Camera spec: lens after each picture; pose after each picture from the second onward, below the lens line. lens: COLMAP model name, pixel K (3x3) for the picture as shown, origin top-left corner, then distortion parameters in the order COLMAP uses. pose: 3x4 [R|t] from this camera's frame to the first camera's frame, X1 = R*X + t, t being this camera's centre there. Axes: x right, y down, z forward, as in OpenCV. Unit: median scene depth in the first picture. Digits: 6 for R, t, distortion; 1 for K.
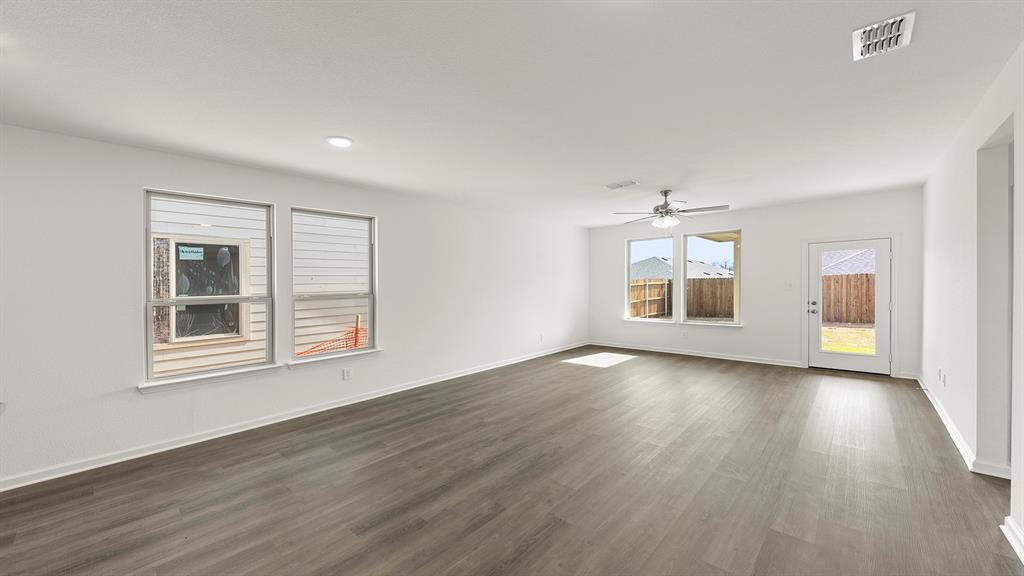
lens RADIAL K [[378.1, 0, 511.7], [0, 378.1, 292.8], [0, 0, 1]] dist [0.000213, -0.000177]
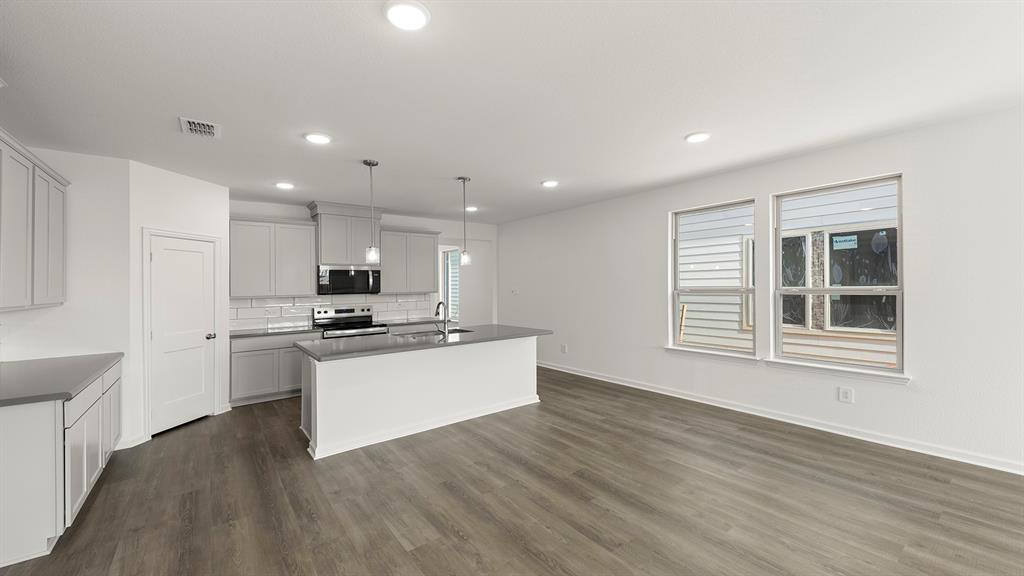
lens RADIAL K [[404.9, 0, 523.6], [0, 404.9, 286.2], [0, 0, 1]] dist [0.000251, -0.000053]
pose [[-0.172931, 0.024692, -0.984624, 0.342789], [-0.002710, 0.999670, 0.025545, -0.015710], [0.984930, 0.007085, -0.172807, 0.368945]]
